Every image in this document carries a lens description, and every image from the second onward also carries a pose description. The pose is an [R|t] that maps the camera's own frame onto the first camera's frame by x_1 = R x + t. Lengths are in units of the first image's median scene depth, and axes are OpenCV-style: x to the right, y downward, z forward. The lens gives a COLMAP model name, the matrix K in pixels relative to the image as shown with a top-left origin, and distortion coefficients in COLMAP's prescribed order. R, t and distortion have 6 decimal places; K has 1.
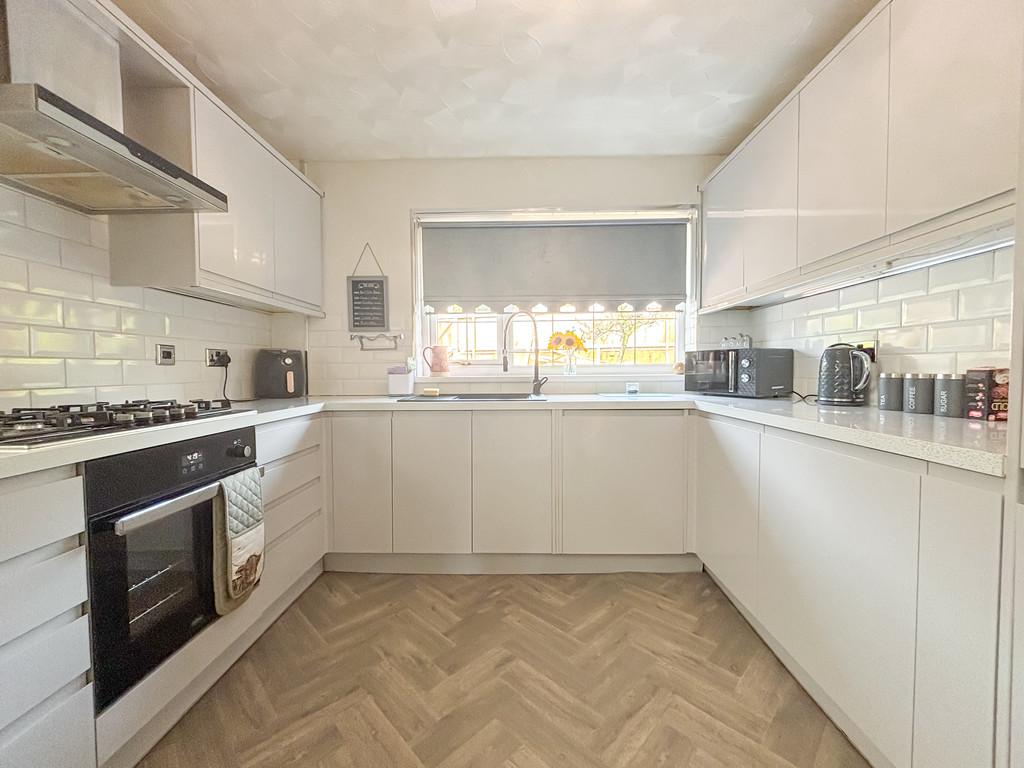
lens RADIAL K [[413.3, 0, 513.4], [0, 413.3, 382.6], [0, 0, 1]] dist [-0.002046, -0.000110]
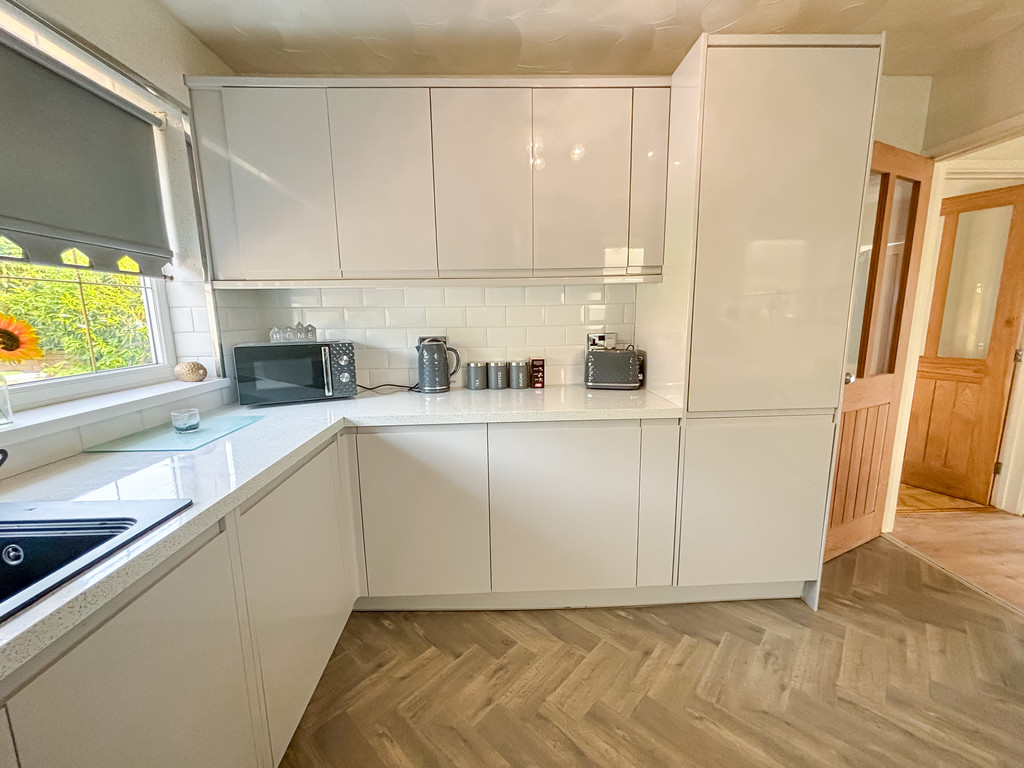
lens RADIAL K [[413.3, 0, 511.4], [0, 413.3, 382.6], [0, 0, 1]] dist [-0.002046, -0.000110]
pose [[-0.054729, -0.156367, 0.986182, -0.387519], [0.047539, 0.986134, 0.158997, -0.150436], [-0.997369, 0.055584, -0.046536, 0.858065]]
